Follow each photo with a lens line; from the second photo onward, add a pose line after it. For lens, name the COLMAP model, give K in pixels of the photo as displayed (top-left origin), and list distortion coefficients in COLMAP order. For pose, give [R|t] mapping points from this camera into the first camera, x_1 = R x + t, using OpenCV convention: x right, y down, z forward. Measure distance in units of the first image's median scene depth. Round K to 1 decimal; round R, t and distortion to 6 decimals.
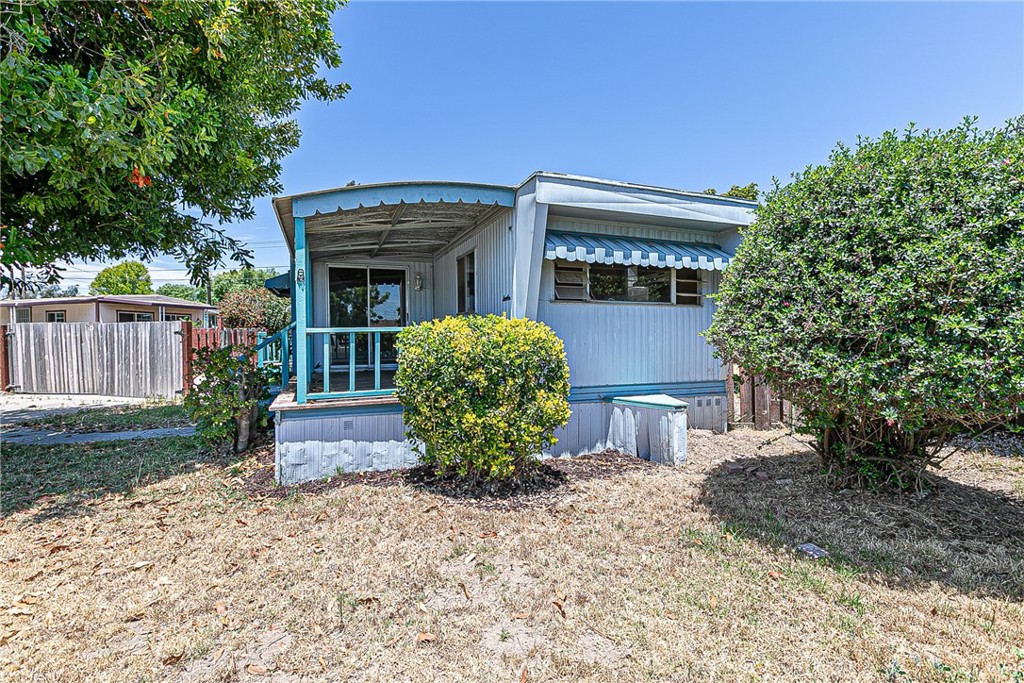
lens RADIAL K [[484.3, 0, 512.0], [0, 484.3, 341.5], [0, 0, 1]] dist [0.000127, -0.000454]
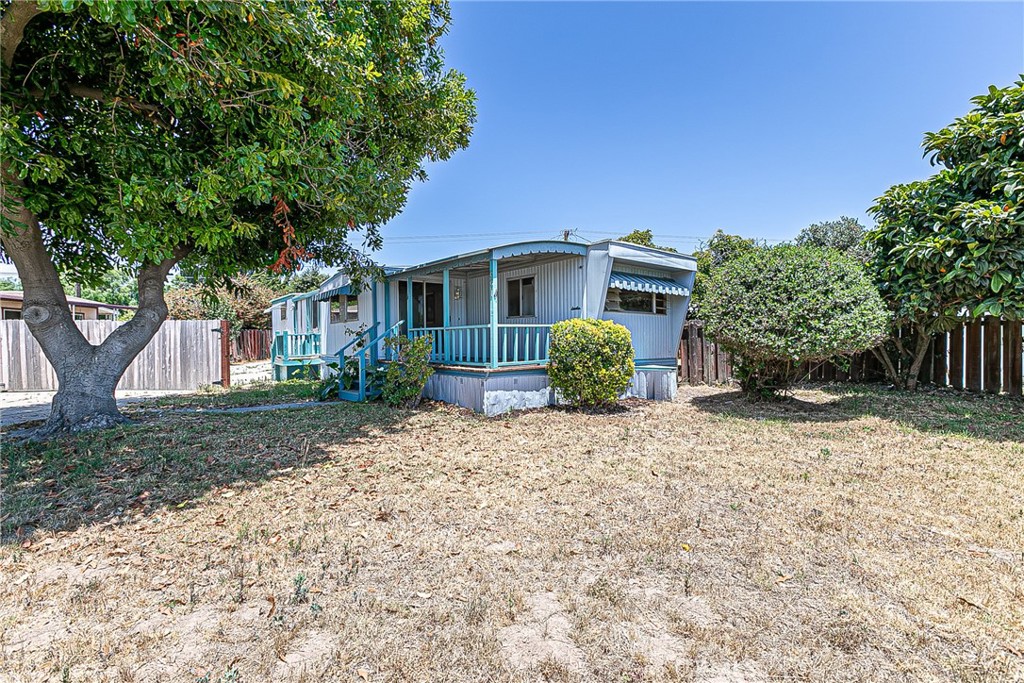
lens RADIAL K [[465.4, 0, 512.0], [0, 465.4, 341.5], [0, 0, 1]] dist [0.002690, 0.000702]
pose [[0.956374, -0.001098, 0.292143, -0.826865], [0.003323, 0.999969, -0.007121, 0.042893], [-0.292126, 0.007782, 0.956348, -0.568361]]
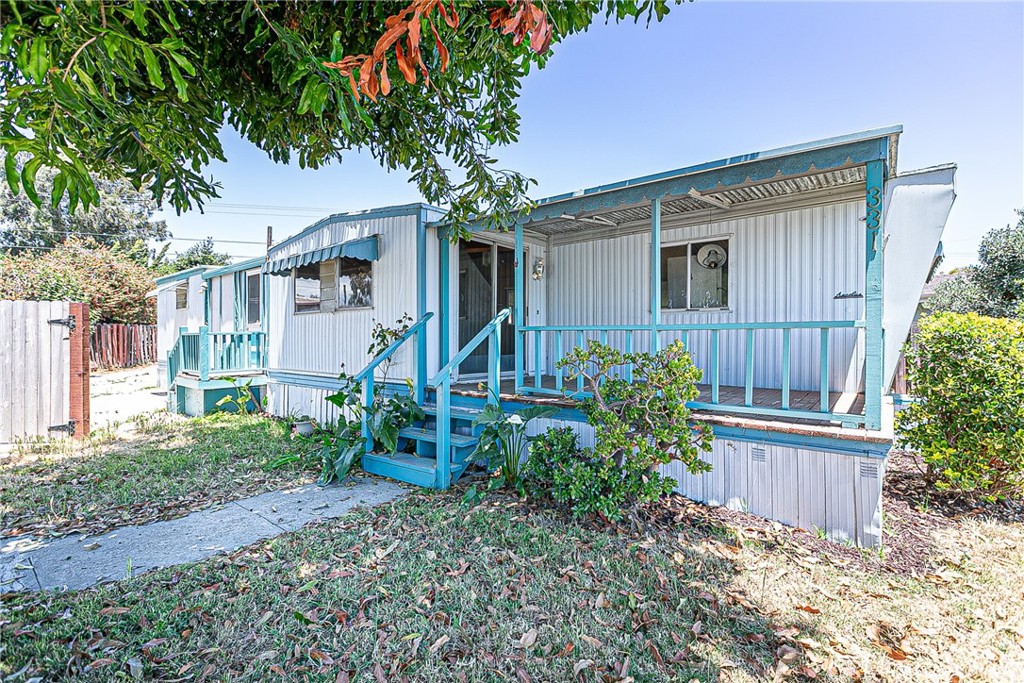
lens RADIAL K [[470.4, 0, 512.0], [0, 470.4, 341.5], [0, 0, 1]] dist [-0.003546, -0.000434]
pose [[0.872831, 0.012292, 0.487867, -1.180522], [-0.008041, 0.999909, -0.010806, 0.013919], [-0.487956, 0.005509, 0.872851, 0.644392]]
